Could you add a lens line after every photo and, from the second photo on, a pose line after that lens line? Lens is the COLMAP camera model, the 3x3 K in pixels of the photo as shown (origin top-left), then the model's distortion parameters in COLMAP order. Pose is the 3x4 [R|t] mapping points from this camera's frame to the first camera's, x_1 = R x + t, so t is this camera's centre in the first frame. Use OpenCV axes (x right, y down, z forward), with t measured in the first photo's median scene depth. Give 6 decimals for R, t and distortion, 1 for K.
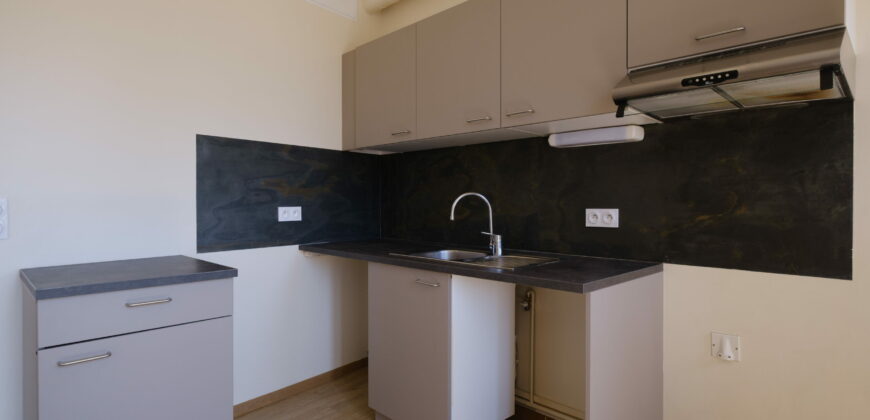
lens RADIAL K [[440.9, 0, 456.8], [0, 440.9, 205.7], [0, 0, 1]] dist [-0.002100, 0.000429]
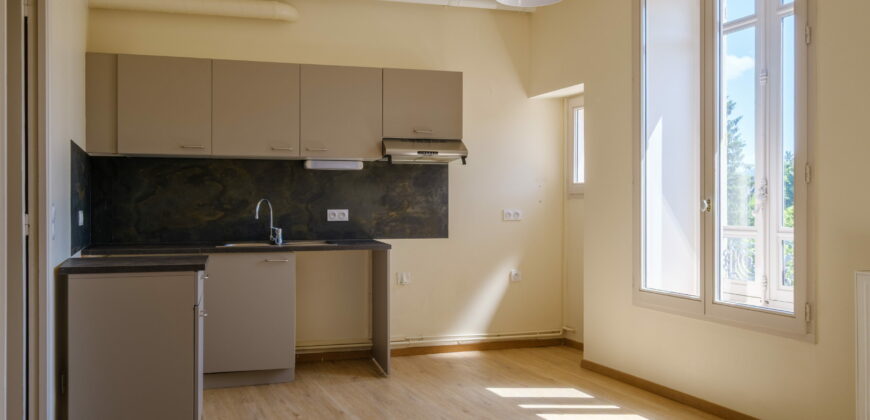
lens RADIAL K [[689.5, 0, 436.9], [0, 689.5, 203.1], [0, 0, 1]] dist [0.010741, 0.024337]
pose [[0.492940, 0.002789, 0.870059, -1.877088], [0.009982, 0.999911, -0.008860, 0.010237], [-0.870006, 0.013053, 0.492868, -0.621344]]
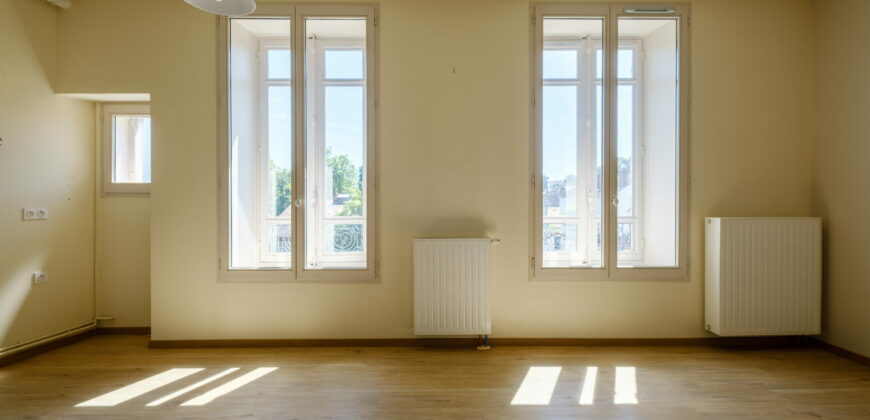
lens RADIAL K [[383.9, 0, 435.0], [0, 383.9, 209.6], [0, 0, 1]] dist [0.006640, -0.005680]
pose [[-0.615688, 0.001032, 0.787989, -1.337431], [0.011632, 0.999902, 0.007779, 0.030280], [-0.787904, 0.013955, -0.615640, 0.261340]]
